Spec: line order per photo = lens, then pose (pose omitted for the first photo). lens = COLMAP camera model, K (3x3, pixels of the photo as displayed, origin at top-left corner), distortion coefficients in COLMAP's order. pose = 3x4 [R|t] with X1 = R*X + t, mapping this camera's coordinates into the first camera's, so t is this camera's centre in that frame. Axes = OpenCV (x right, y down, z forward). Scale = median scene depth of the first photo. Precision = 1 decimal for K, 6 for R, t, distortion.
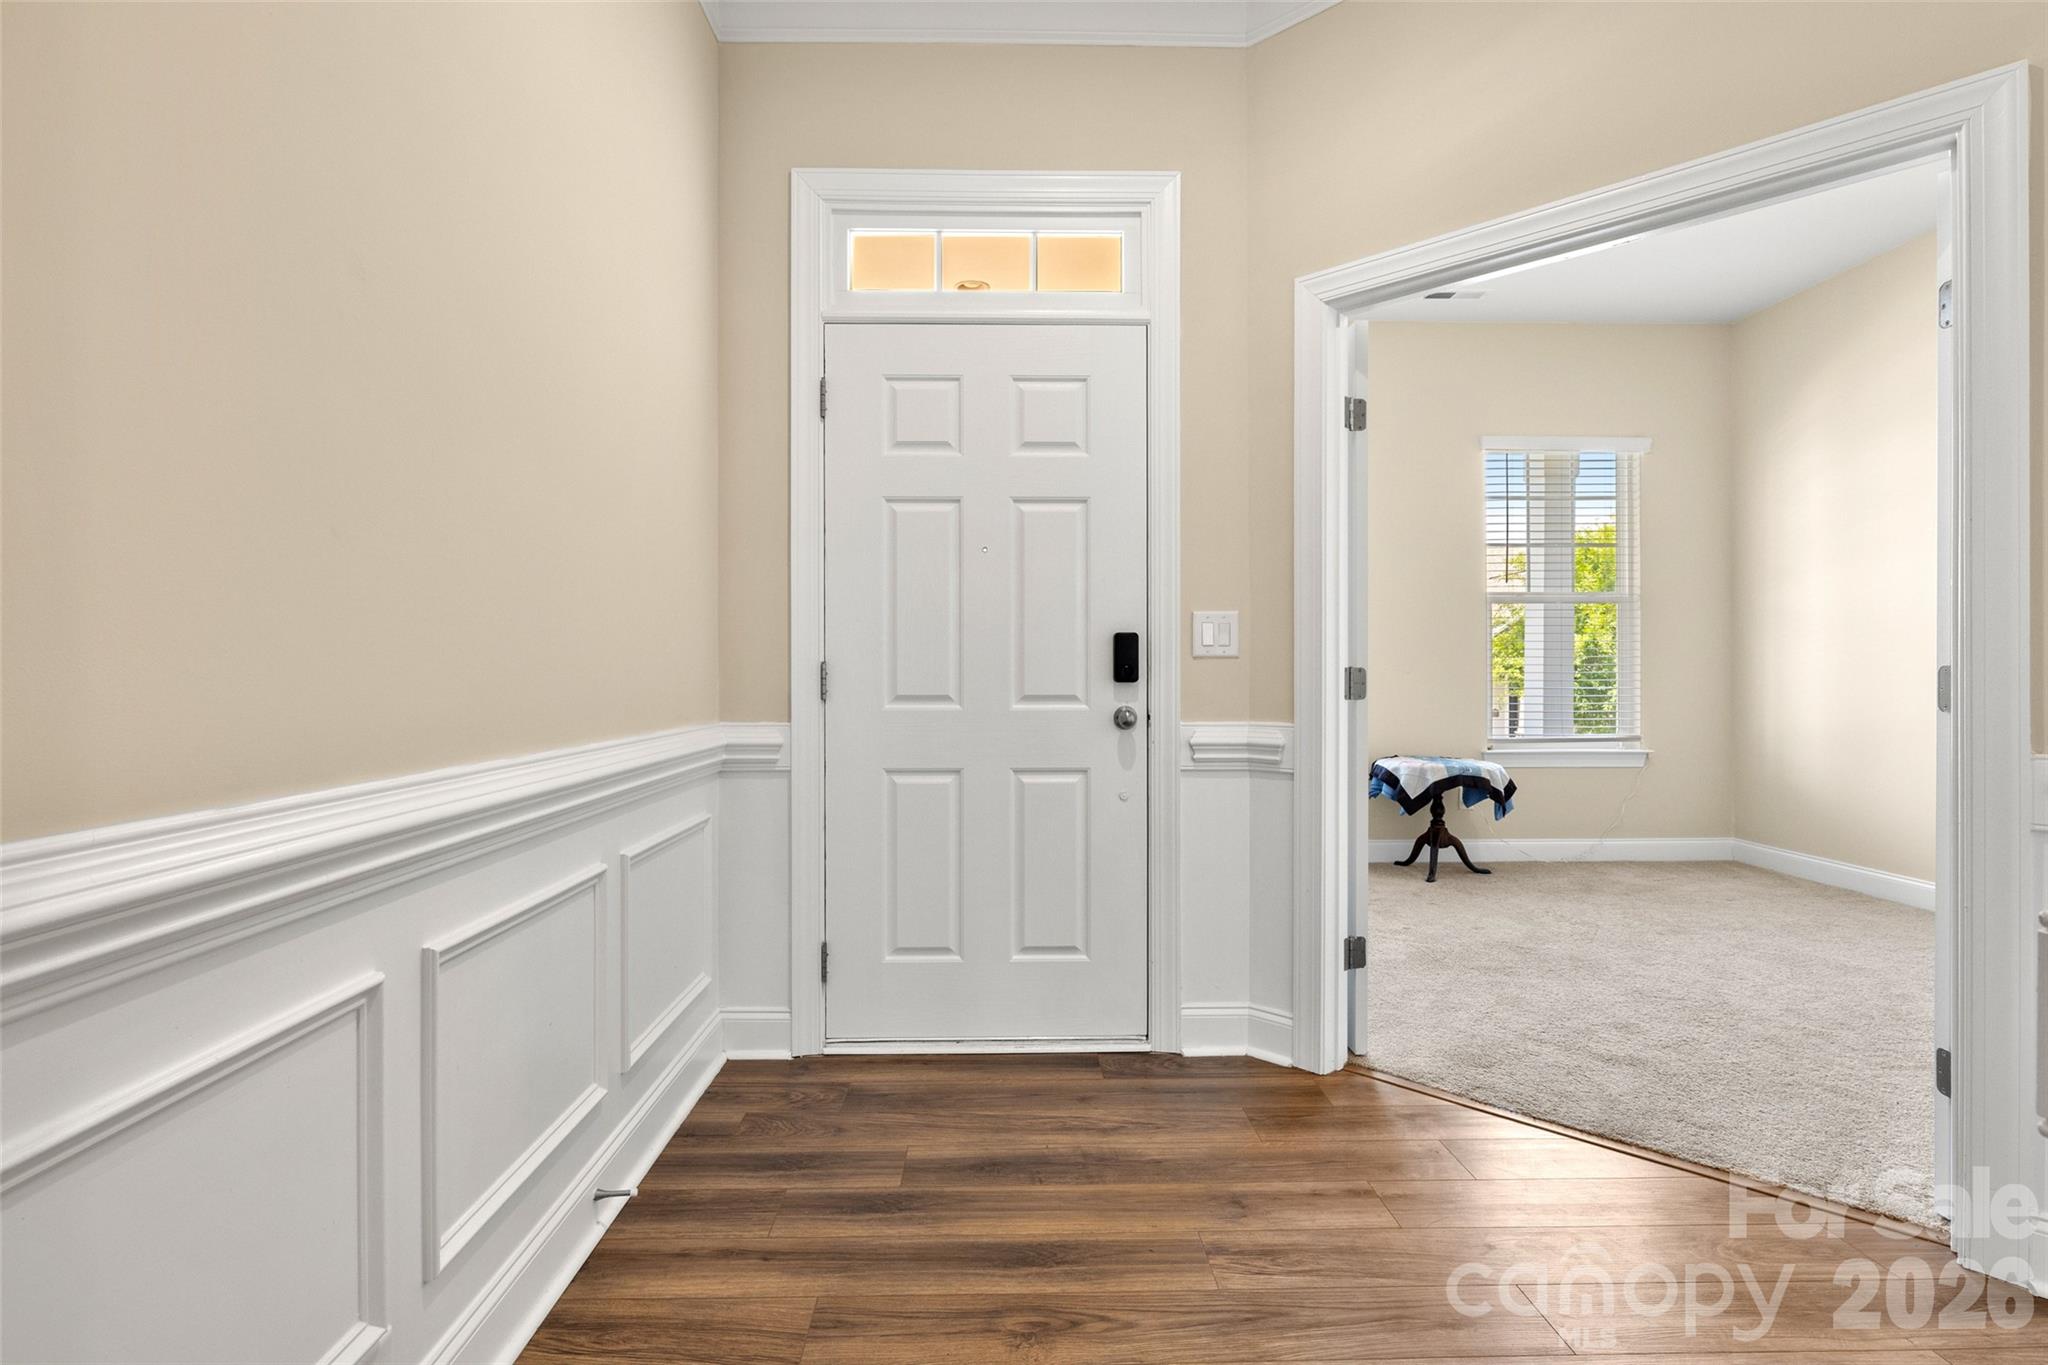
lens RADIAL K [[956.4, 0, 1038.0], [0, 956.4, 673.3], [0, 0, 1]] dist [-0.008125, 0.001070]
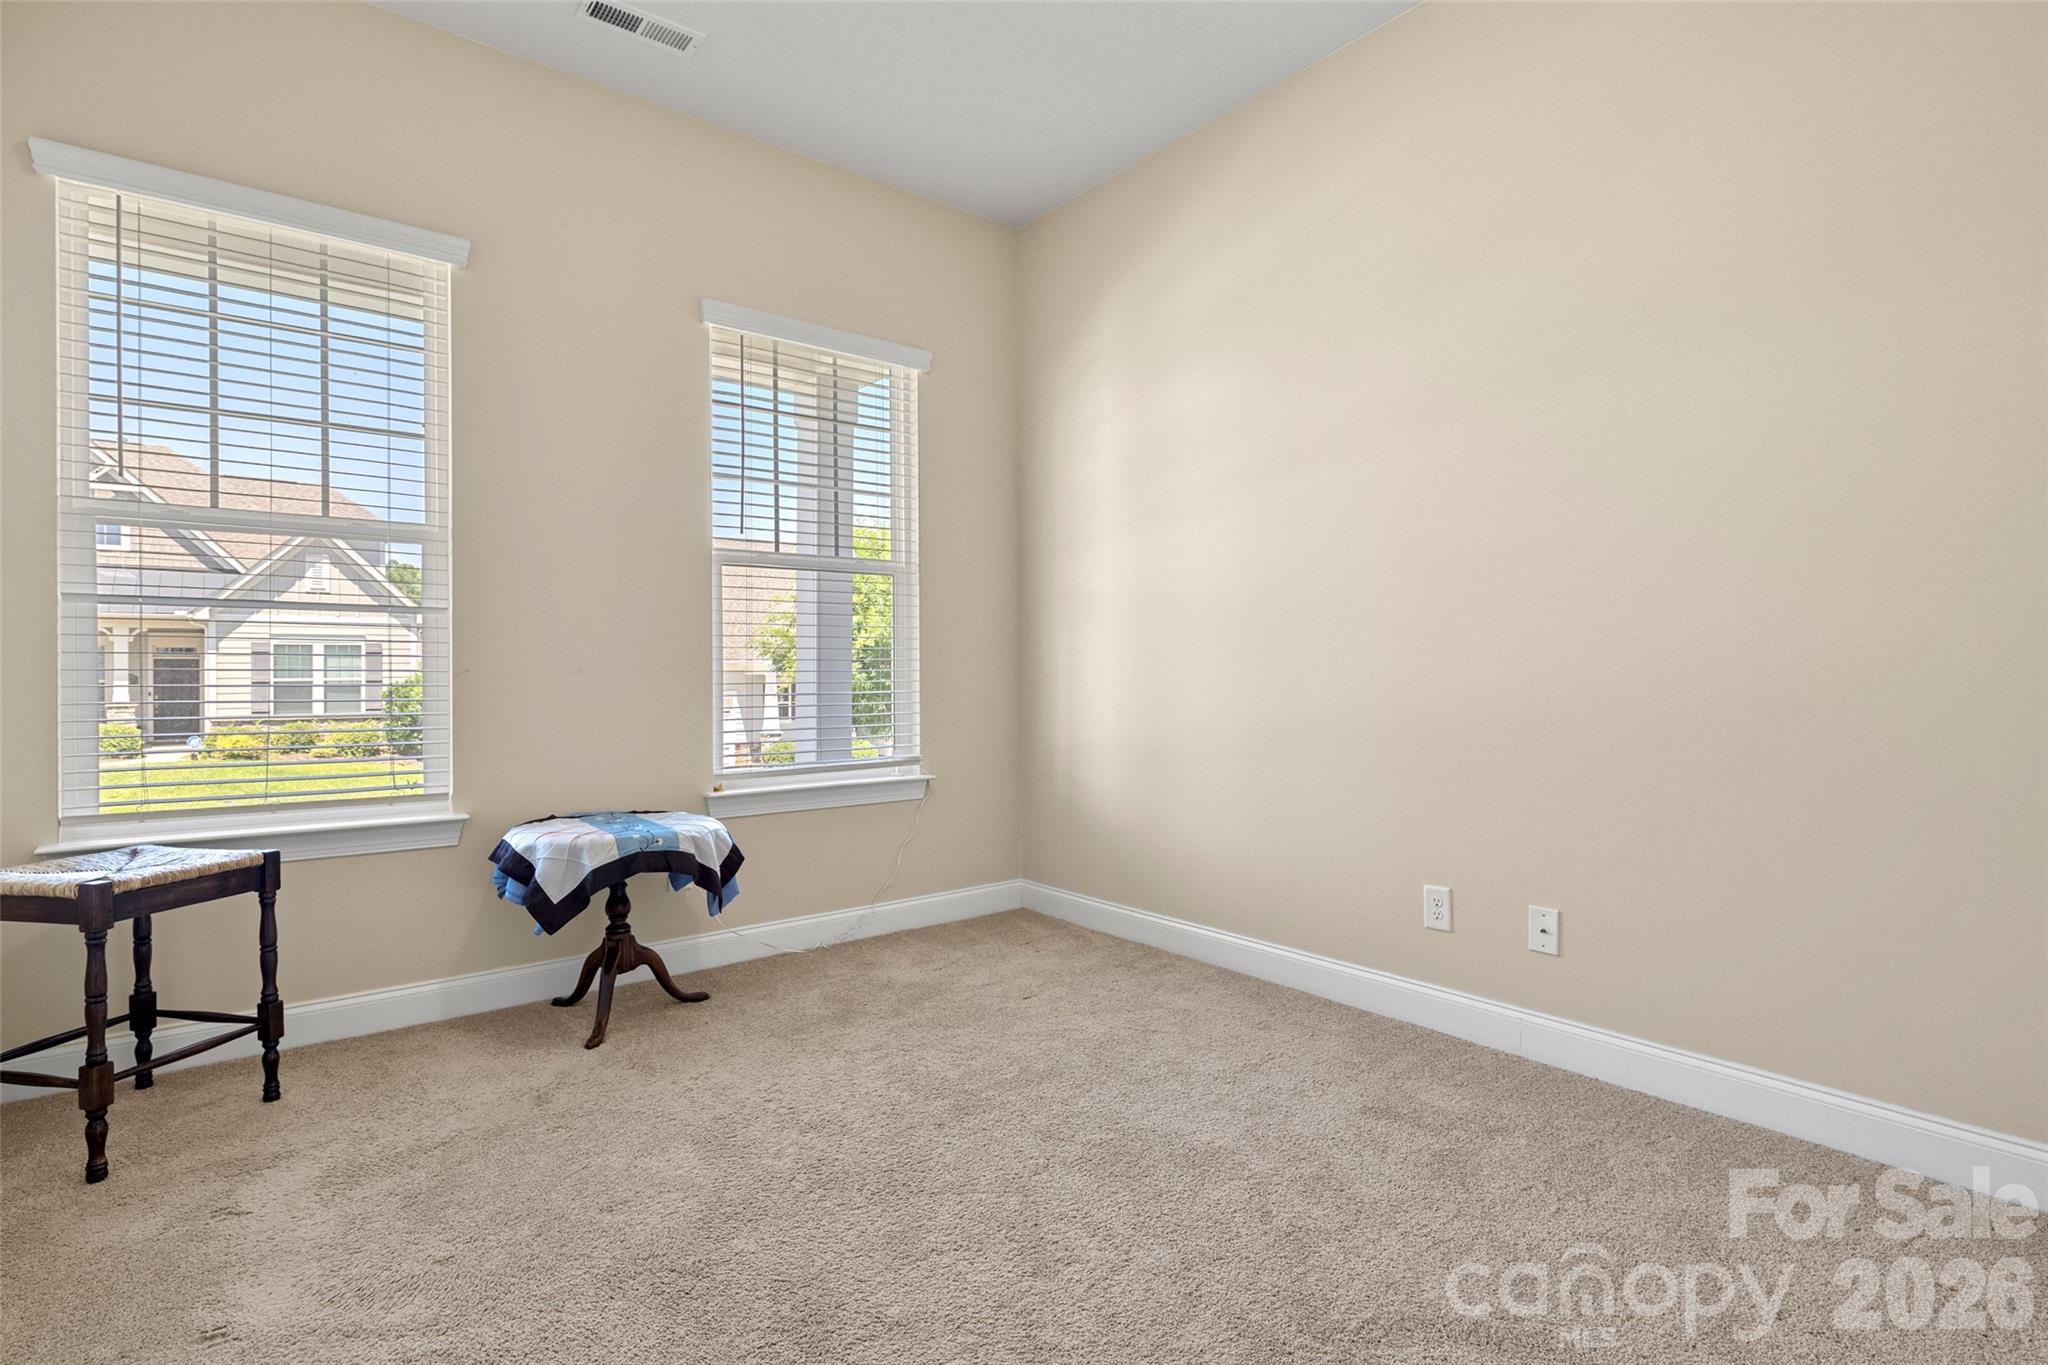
lens RADIAL K [[956.4, 0, 1025.4], [0, 956.4, 677.9], [0, 0, 1]] dist [-0.008125, 0.001070]
pose [[0.790619, -0.005430, 0.612285, 0.263780], [0.001993, 0.999978, 0.006295, 0.000417], [-0.612306, -0.003757, 0.790612, 0.395146]]
